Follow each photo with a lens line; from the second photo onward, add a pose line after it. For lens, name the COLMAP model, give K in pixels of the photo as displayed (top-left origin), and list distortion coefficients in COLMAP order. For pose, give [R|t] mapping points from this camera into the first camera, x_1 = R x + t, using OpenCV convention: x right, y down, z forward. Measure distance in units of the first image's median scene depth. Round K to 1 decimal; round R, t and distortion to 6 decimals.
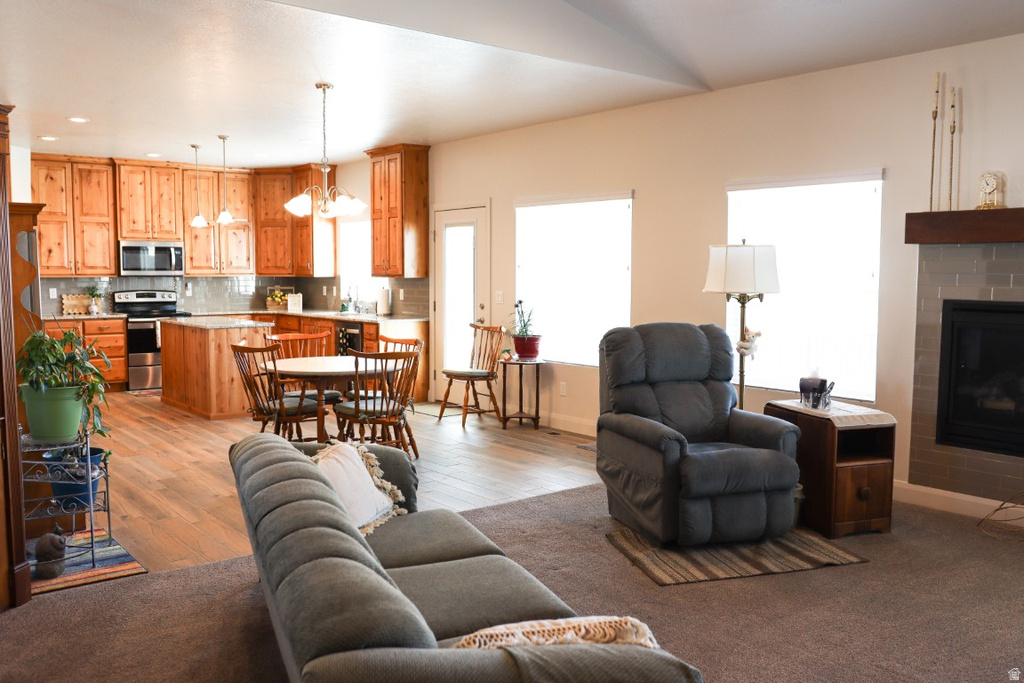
lens RADIAL K [[894.8, 0, 512.0], [0, 894.8, 341.5], [0, 0, 1]] dist [-0.089250, 0.098411]
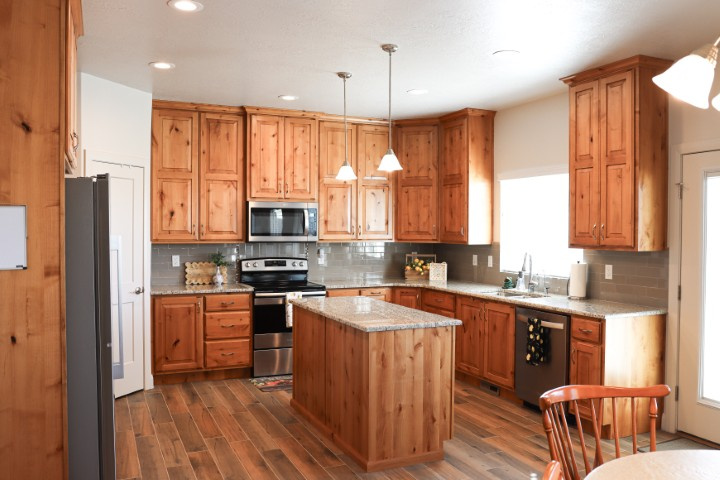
lens RADIAL K [[608.3, 0, 360.0], [0, 608.3, 240.0], [0, 0, 1]] dist [-0.101916, 0.099441]
pose [[0.968998, 0.006414, -0.246984, -0.197128], [-0.021940, 0.997948, -0.060160, -0.044195], [0.246091, 0.063714, 0.967150, 0.467042]]
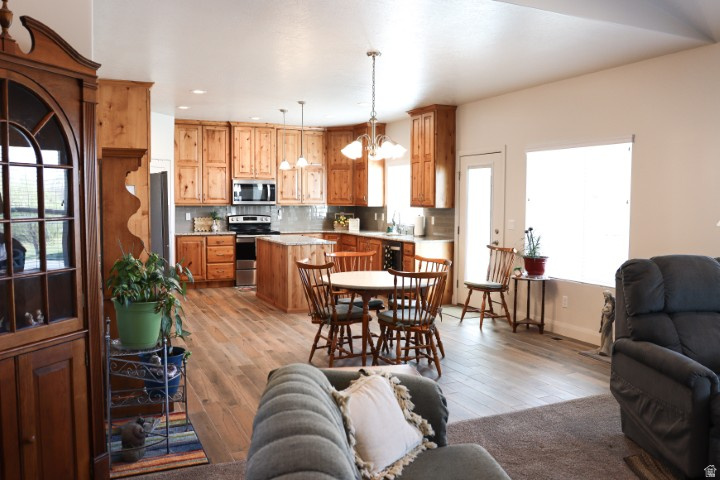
lens RADIAL K [[608.3, 0, 360.0], [0, 608.3, 240.0], [0, 0, 1]] dist [-0.101916, 0.099441]
pose [[0.971325, 0.019068, -0.236991, -0.016102], [-0.022681, 0.999664, -0.012525, -0.010703], [0.236673, 0.017541, 0.971431, 0.112324]]
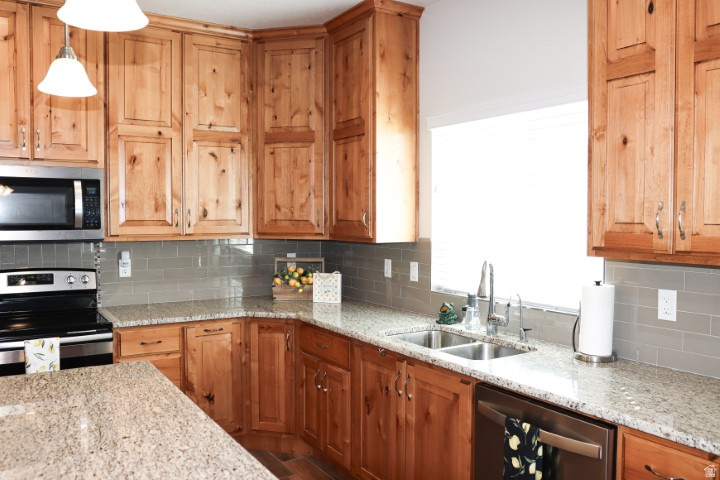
lens RADIAL K [[608.3, 0, 360.0], [0, 608.3, 240.0], [0, 0, 1]] dist [-0.101916, 0.099441]
pose [[0.993653, 0.002323, -0.112464, -0.212621], [-0.007009, 0.999123, -0.041290, -0.066559], [0.112270, 0.041816, 0.992798, 0.747044]]
